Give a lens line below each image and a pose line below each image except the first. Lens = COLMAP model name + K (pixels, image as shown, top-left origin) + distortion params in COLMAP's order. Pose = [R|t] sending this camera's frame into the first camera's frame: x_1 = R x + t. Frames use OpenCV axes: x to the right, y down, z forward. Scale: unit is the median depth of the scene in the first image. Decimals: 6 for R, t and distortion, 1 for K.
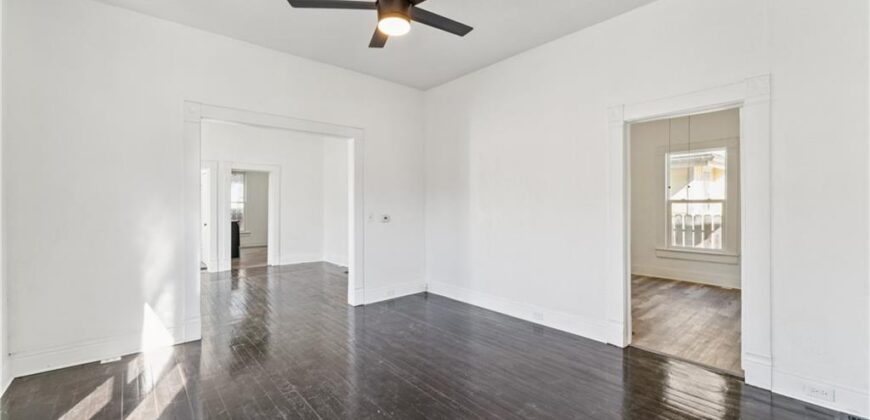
lens RADIAL K [[354.0, 0, 434.3], [0, 354.0, 202.7], [0, 0, 1]] dist [-0.000185, -0.000169]
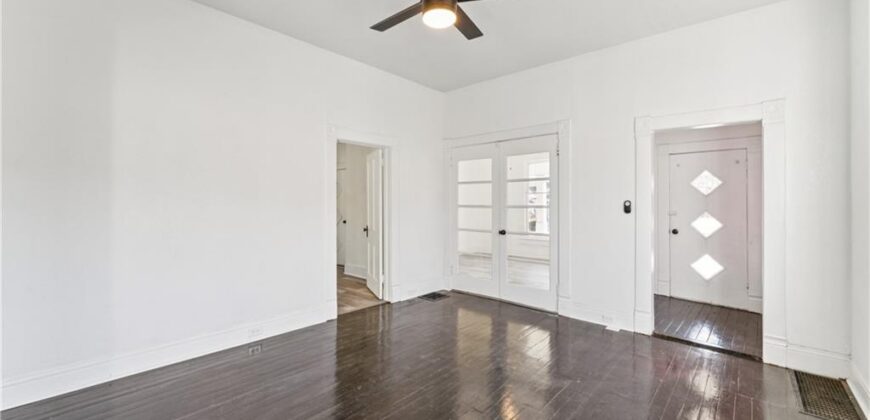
lens RADIAL K [[354.0, 0, 434.3], [0, 354.0, 202.7], [0, 0, 1]] dist [-0.000185, -0.000169]
pose [[-0.131536, 0.011145, 0.991249, -0.819273], [-0.010210, 0.999869, -0.012596, 0.012171], [-0.991259, -0.011778, -0.131405, 0.896406]]
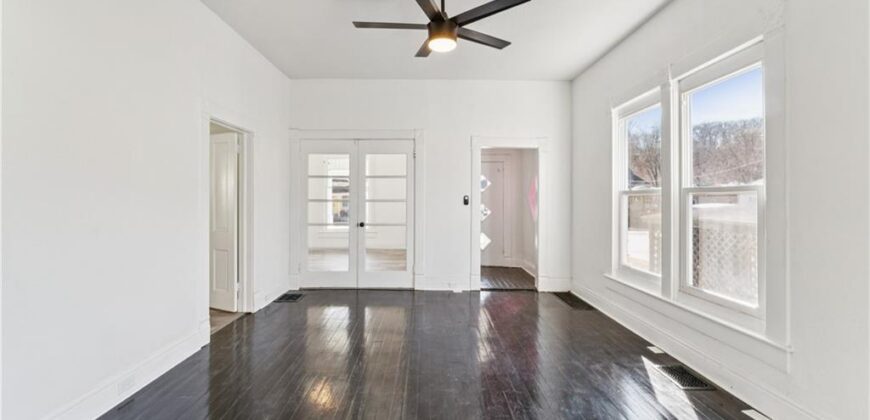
lens RADIAL K [[354.0, 0, 434.3], [0, 354.0, 202.7], [0, 0, 1]] dist [-0.000185, -0.000169]
pose [[-0.770758, -0.001357, 0.637127, -0.637019], [-0.000577, 0.999999, 0.001432, 0.013168], [-0.637128, 0.000736, -0.770757, 1.479546]]
